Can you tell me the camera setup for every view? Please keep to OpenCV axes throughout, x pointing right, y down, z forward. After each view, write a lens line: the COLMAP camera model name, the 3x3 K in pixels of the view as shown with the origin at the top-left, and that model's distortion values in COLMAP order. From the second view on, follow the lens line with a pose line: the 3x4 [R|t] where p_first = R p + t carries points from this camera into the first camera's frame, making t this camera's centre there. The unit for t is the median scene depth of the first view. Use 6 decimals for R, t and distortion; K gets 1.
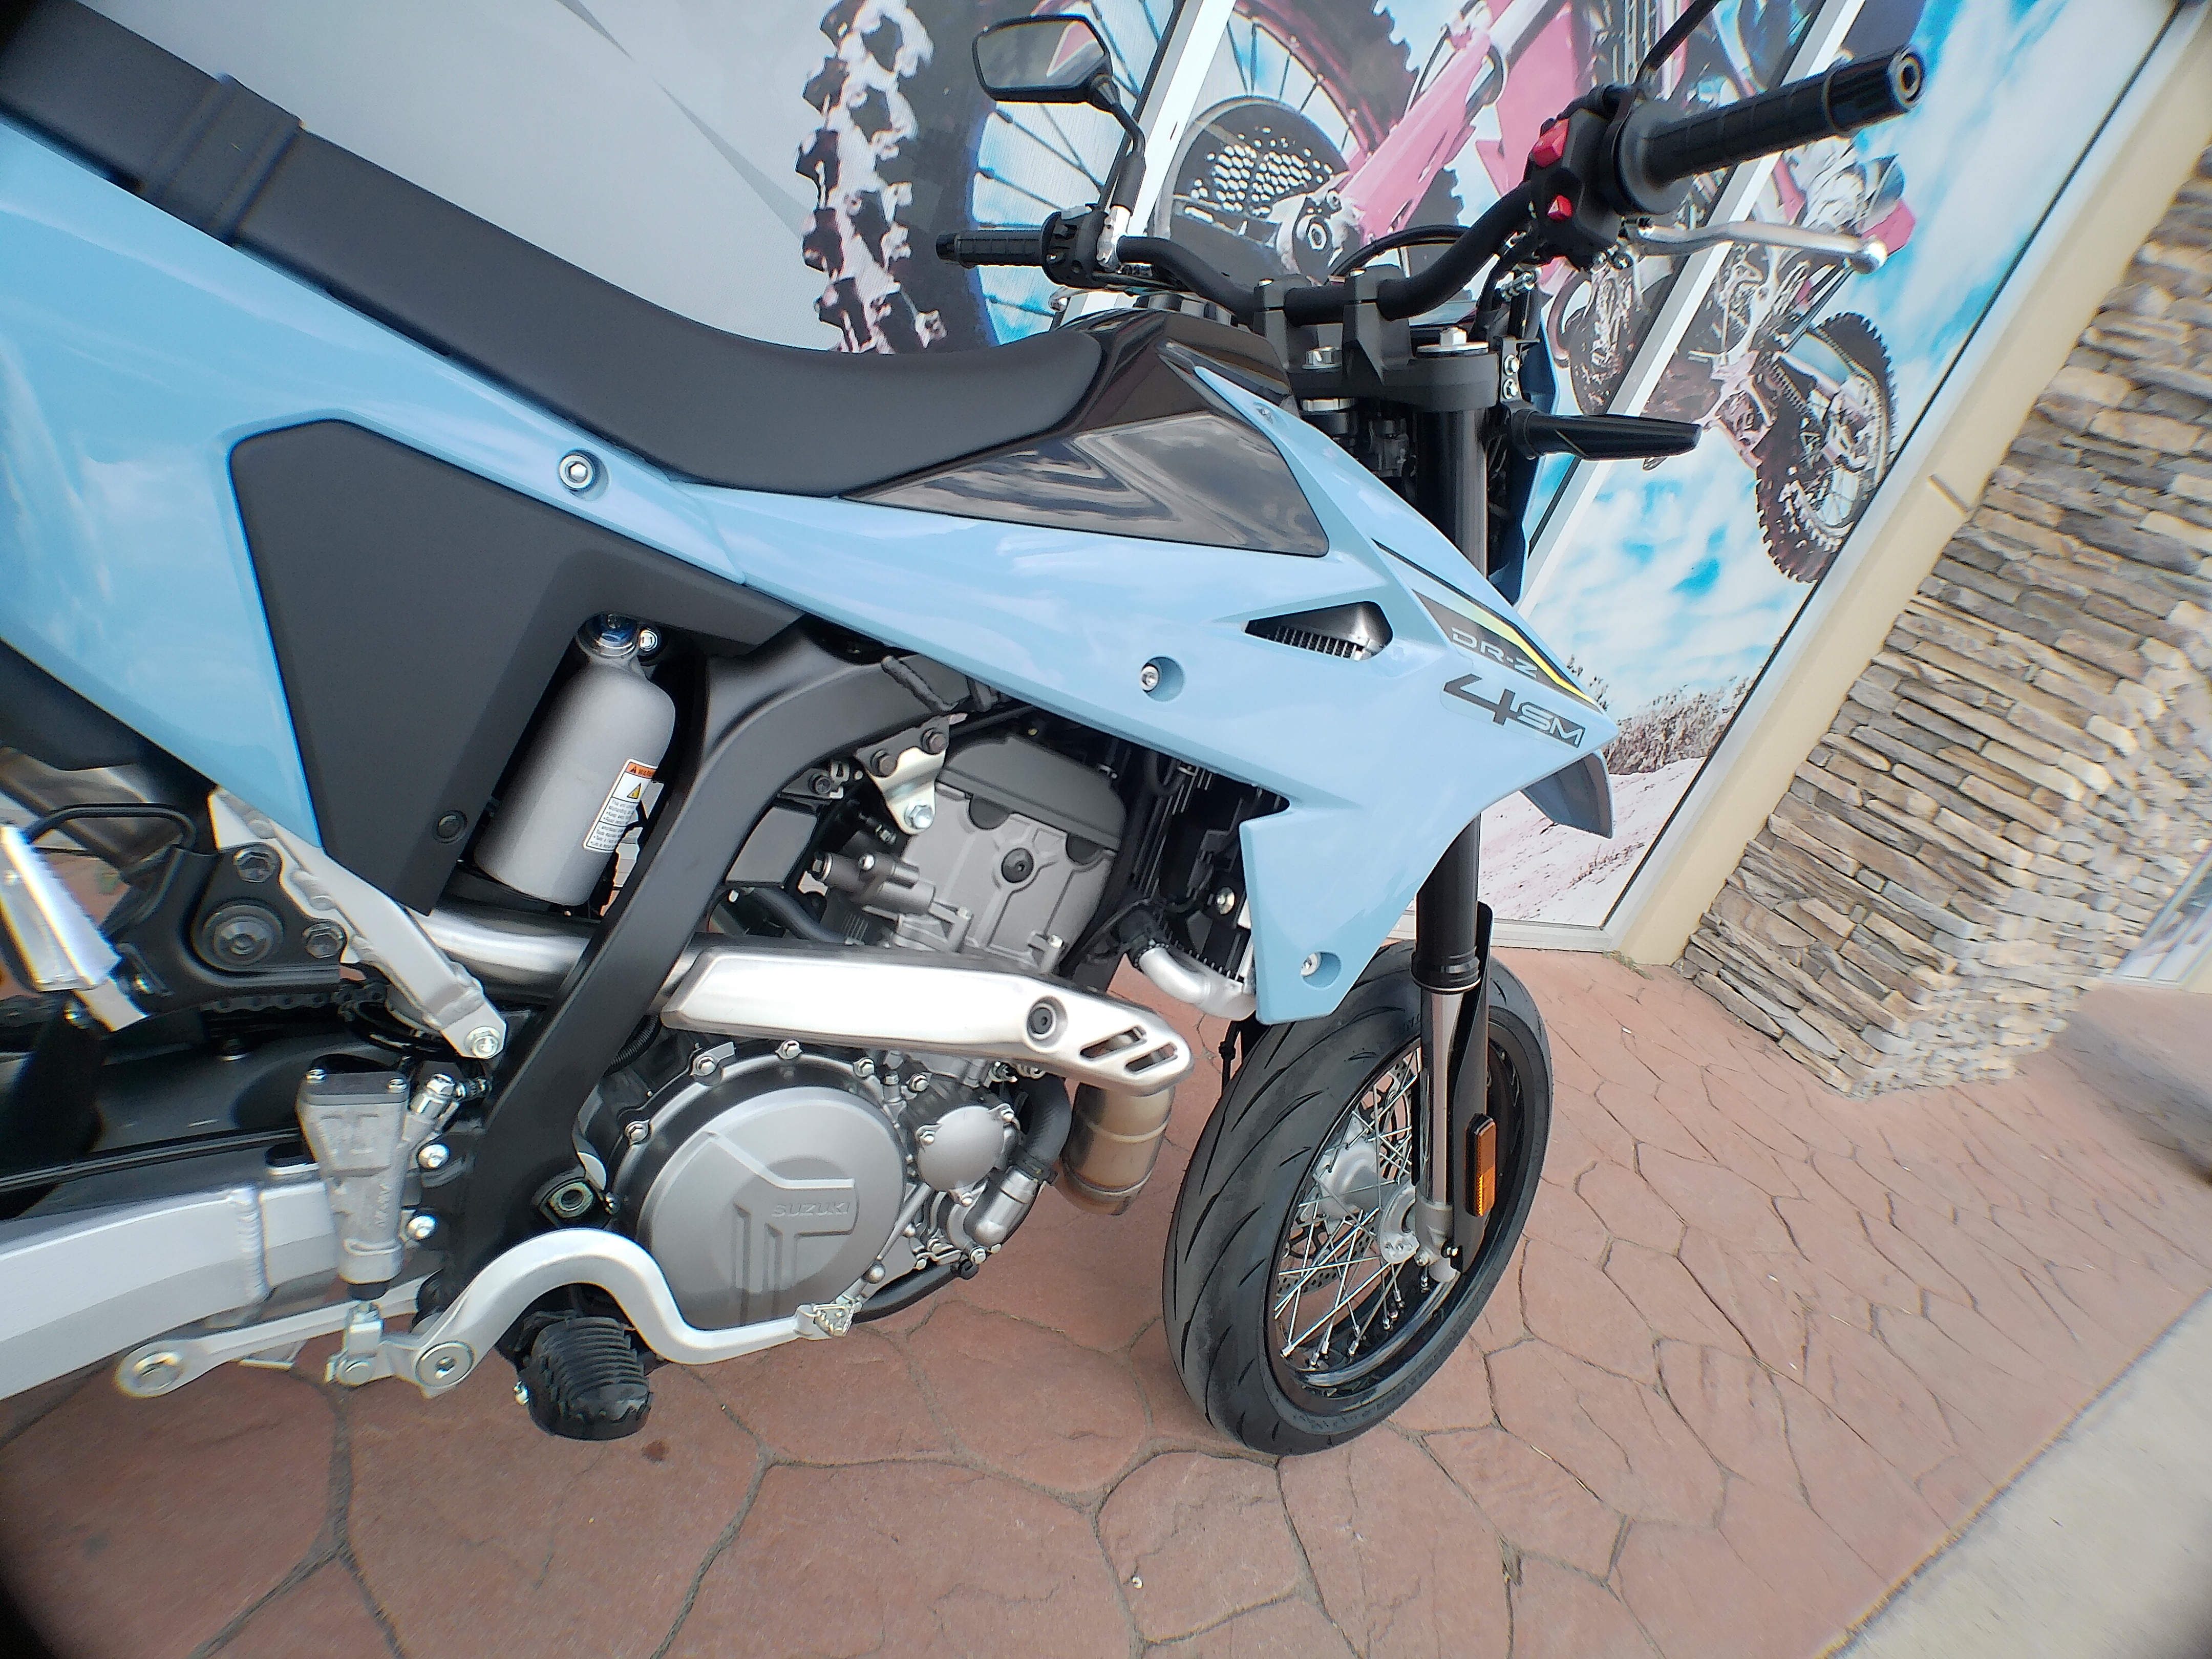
lens RADIAL K [[1211.3, 0, 1153.1], [0, 1211.3, 830.0], [0, 0, 1]] dist [-0.044215, 0.013130]
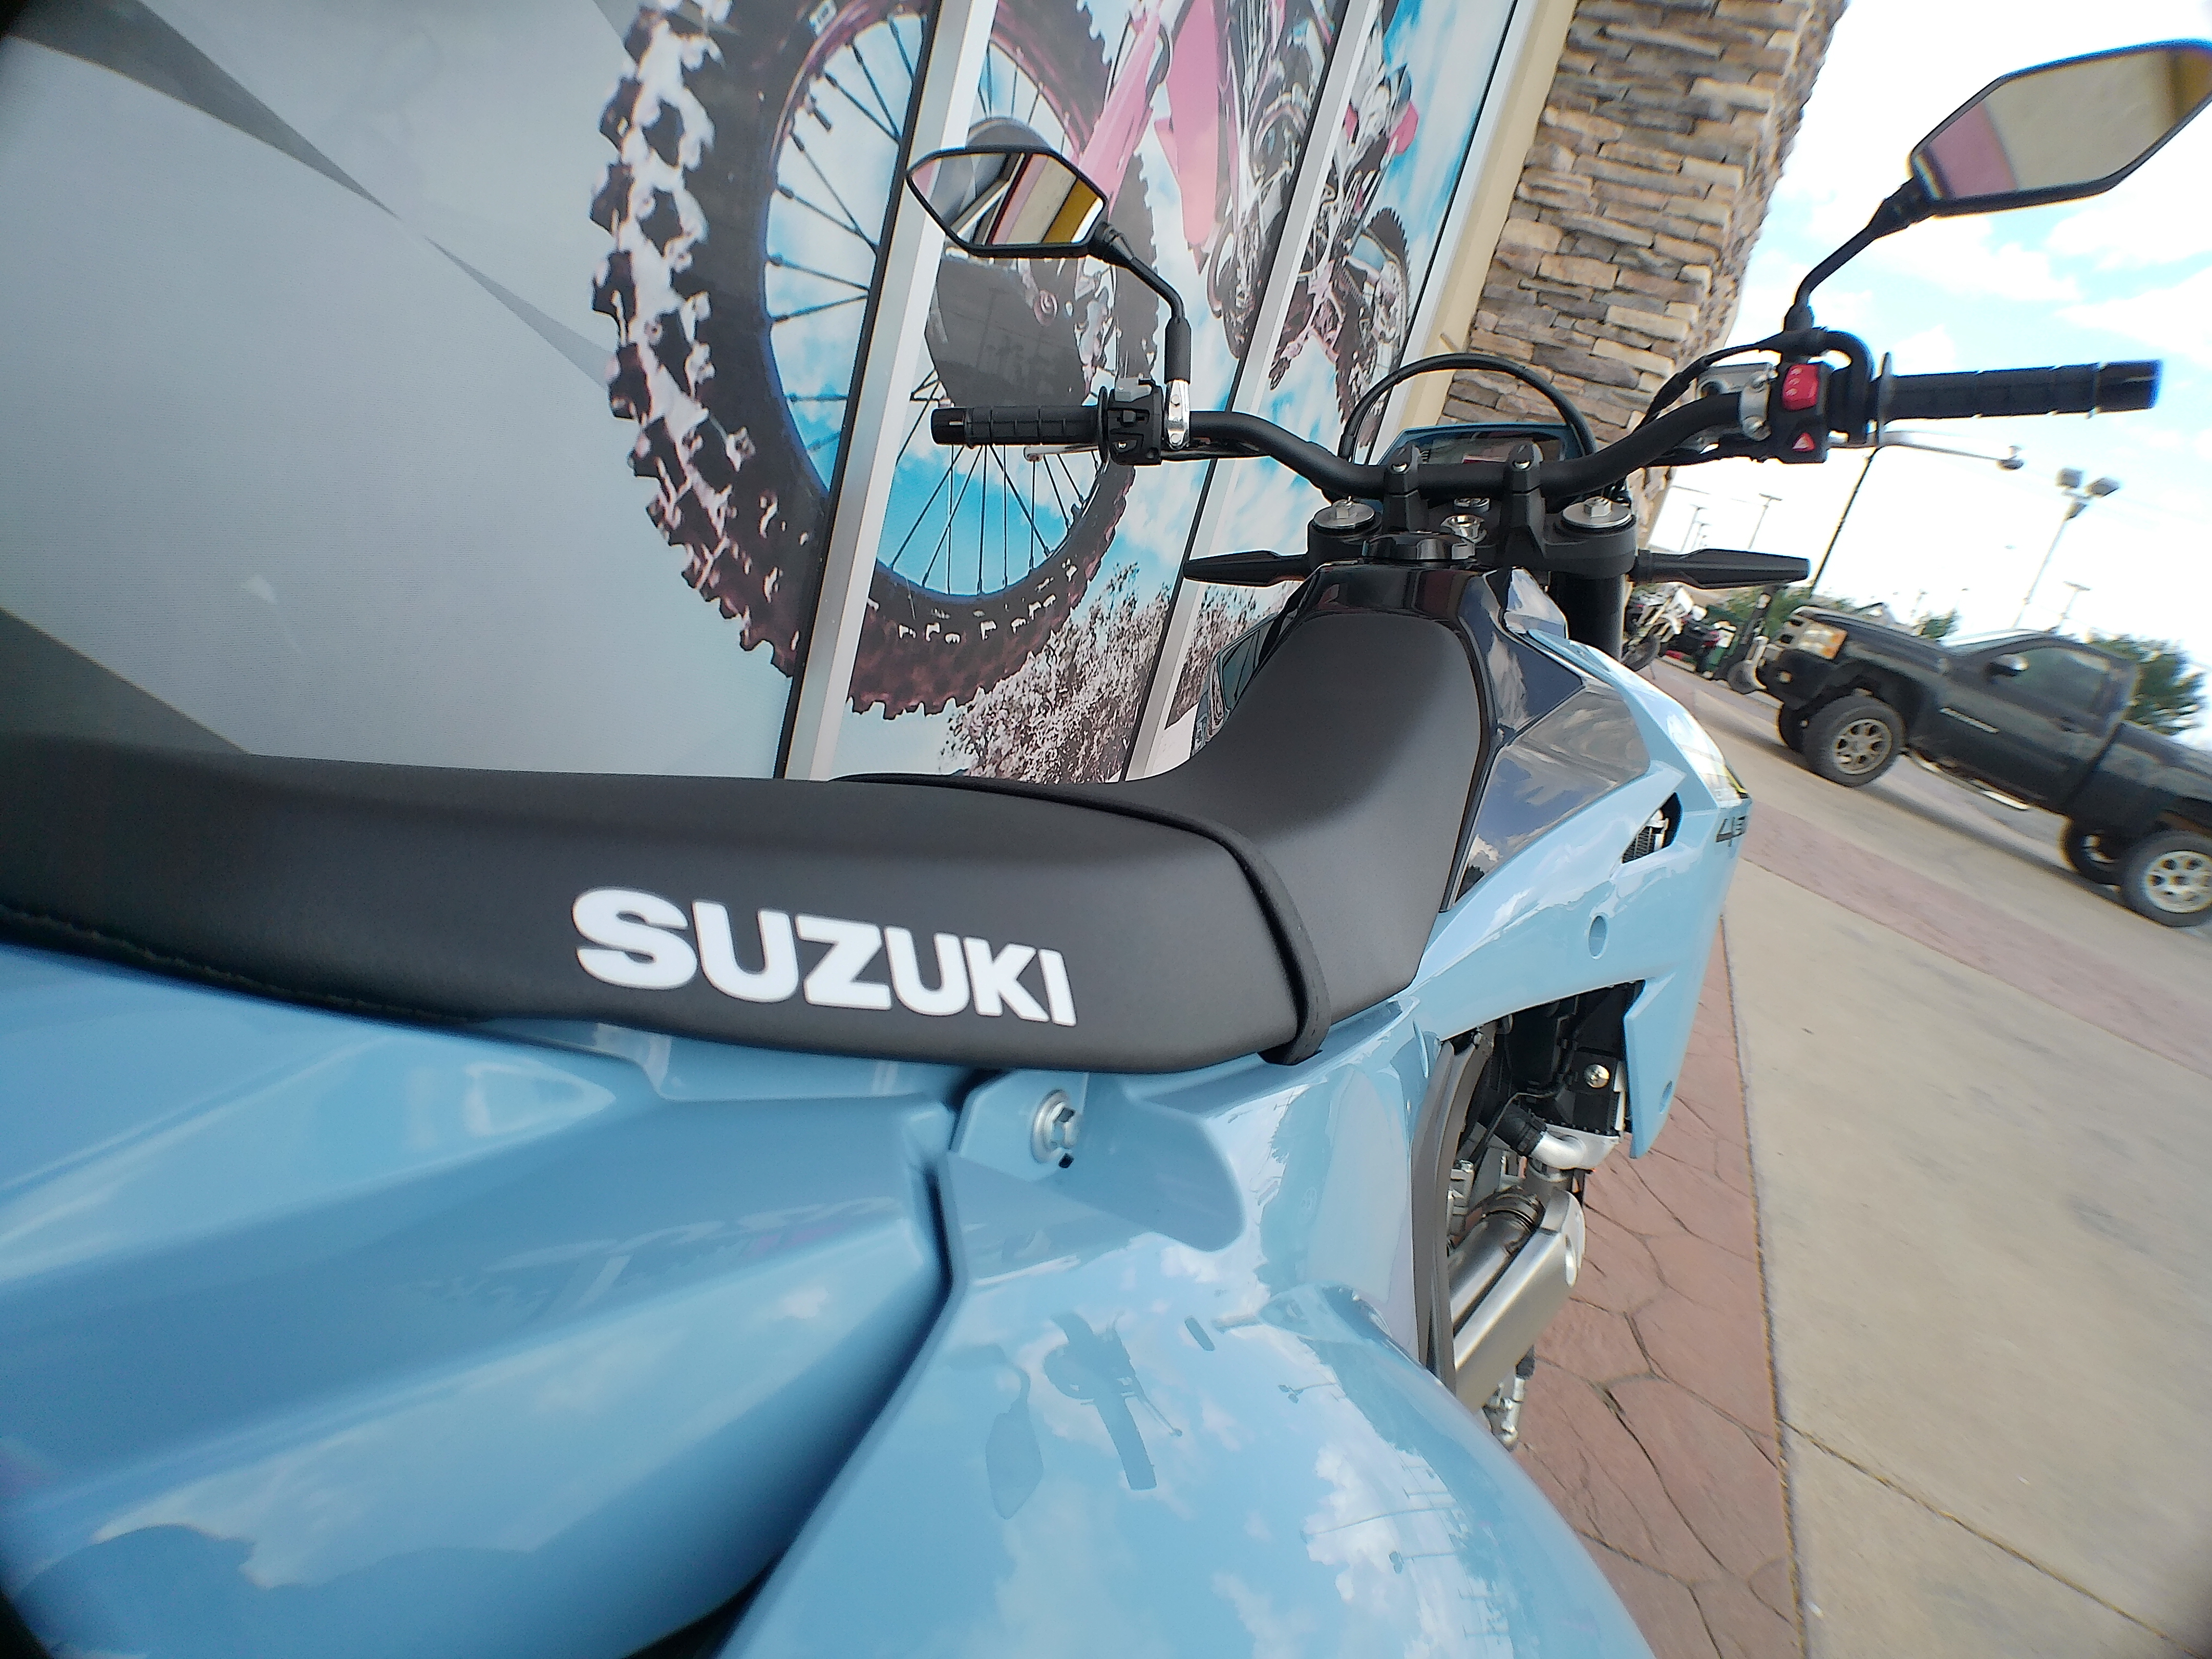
lens RADIAL K [[1211.3, 0, 1142.5], [0, 1211.3, 822.0], [0, 0, 1]] dist [-0.044215, 0.013130]
pose [[0.872548, -0.302425, 0.383665, -0.367417], [0.253628, 0.951646, 0.173326, -0.259863], [-0.417532, -0.053927, 0.907061, 0.106989]]
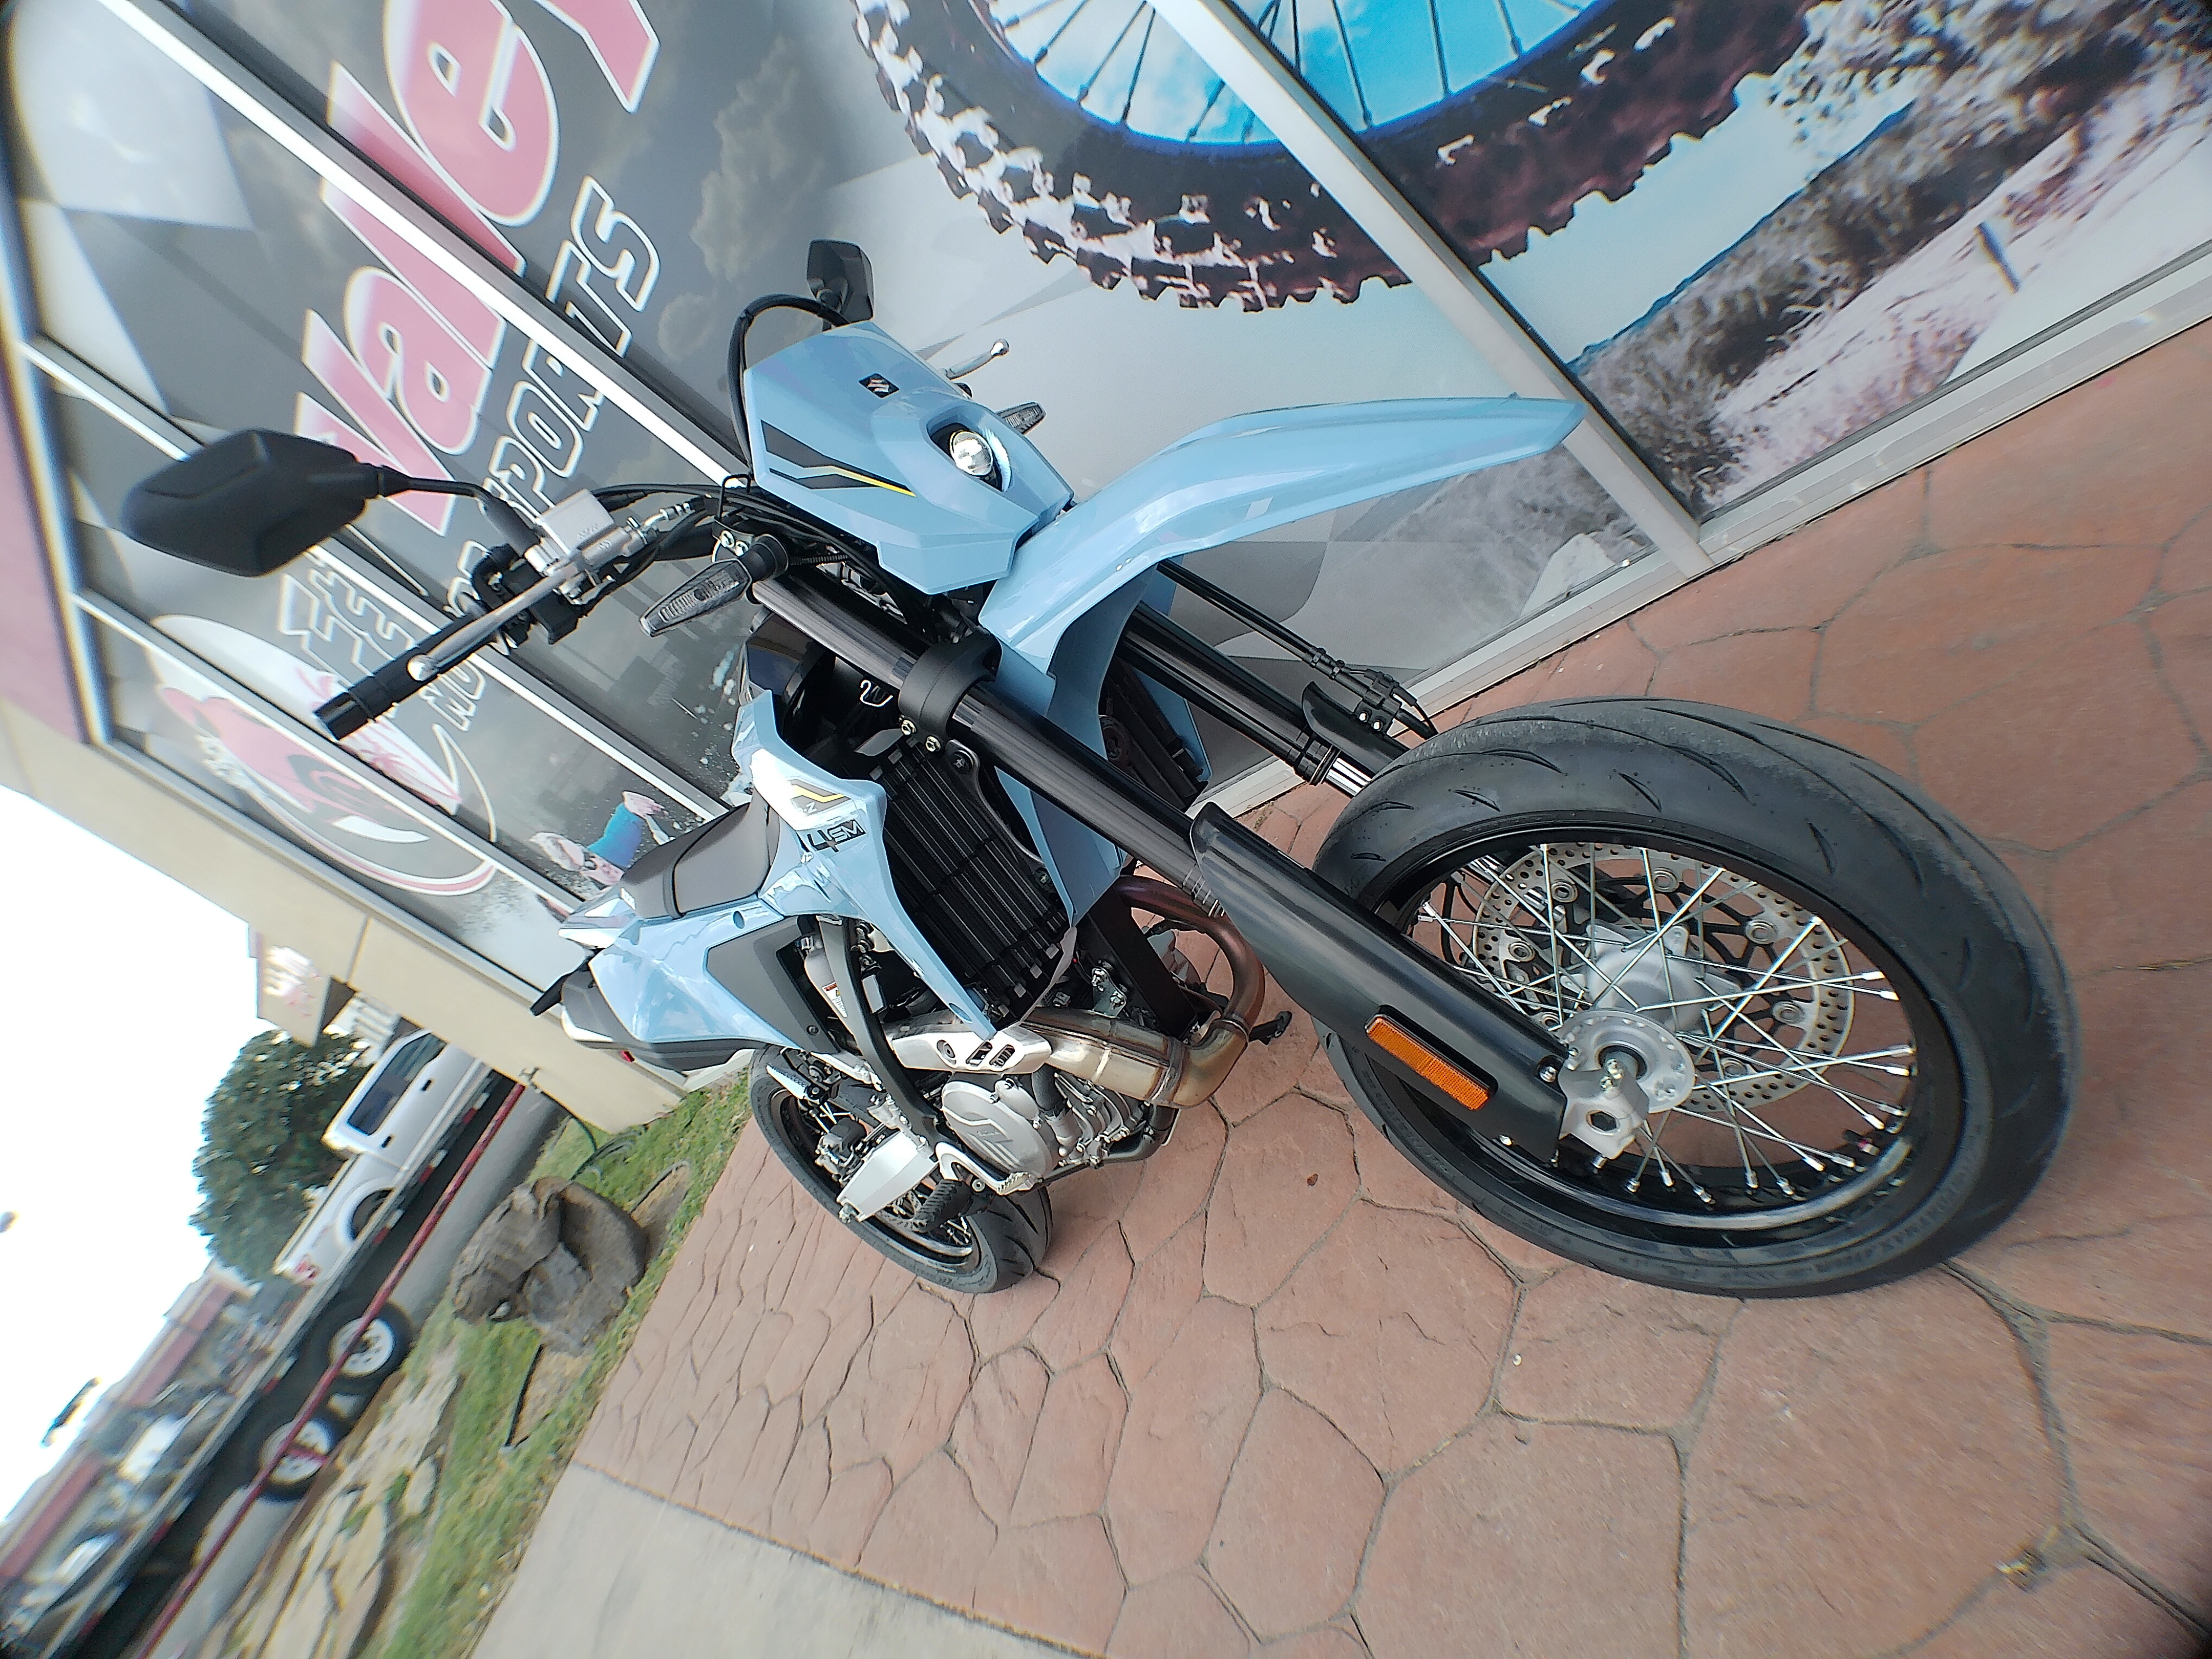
lens RADIAL K [[1211.3, 0, 1125.3], [0, 1211.3, 841.3], [0, 0, 1]] dist [-0.044215, 0.013130]
pose [[-0.048773, -0.057395, -0.997159, 0.863644], [0.530172, 0.844607, -0.074546, 0.088402], [0.846486, -0.532302, -0.010765, 0.722124]]
